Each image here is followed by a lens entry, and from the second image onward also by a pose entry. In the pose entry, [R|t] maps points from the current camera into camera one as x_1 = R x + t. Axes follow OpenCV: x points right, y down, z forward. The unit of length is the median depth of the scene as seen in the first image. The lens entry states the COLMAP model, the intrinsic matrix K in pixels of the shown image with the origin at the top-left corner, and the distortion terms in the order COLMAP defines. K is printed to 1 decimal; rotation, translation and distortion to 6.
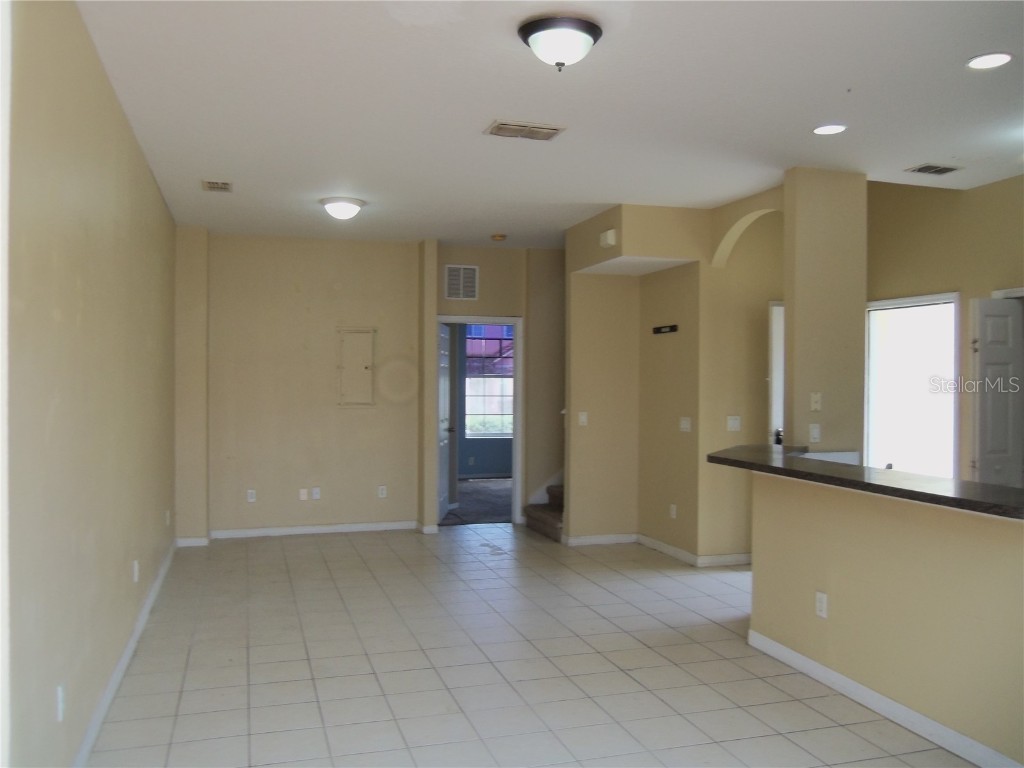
lens RADIAL K [[857.5, 0, 505.8], [0, 857.5, 376.4], [0, 0, 1]] dist [-0.045758, 0.056838]
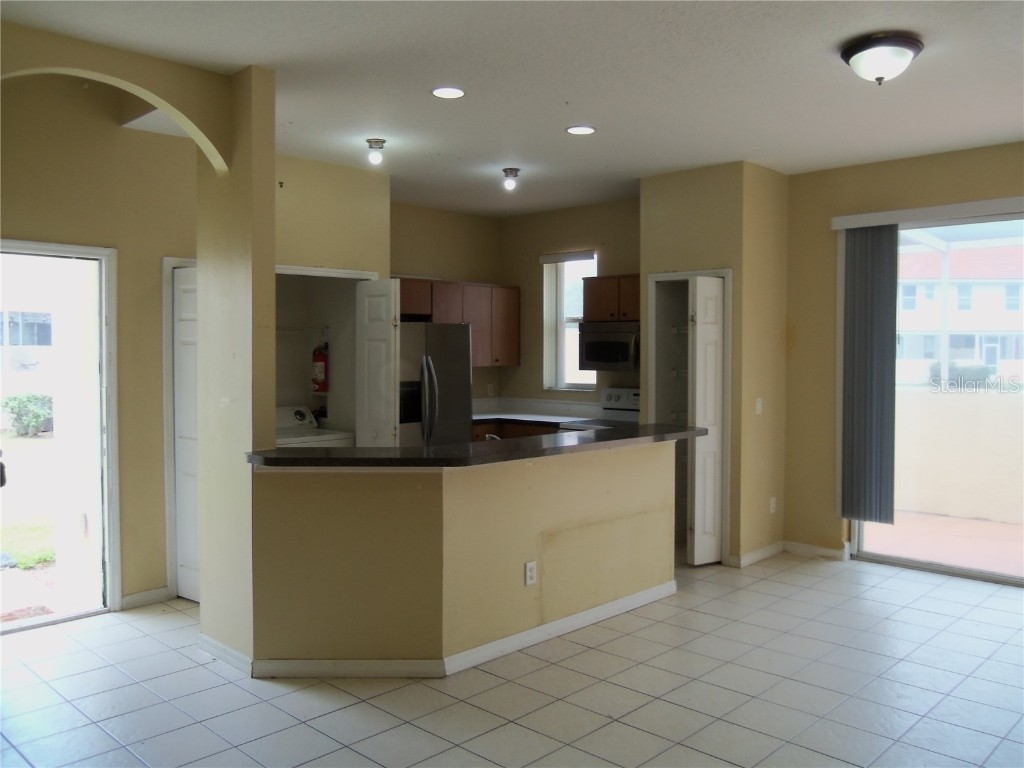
lens RADIAL K [[857.5, 0, 505.8], [0, 857.5, 376.4], [0, 0, 1]] dist [-0.045758, 0.056838]
pose [[-0.477095, -0.028449, 0.878391, -0.504104], [0.000452, 0.999468, 0.032616, -0.004998], [-0.878852, 0.015958, -0.476828, 1.456497]]
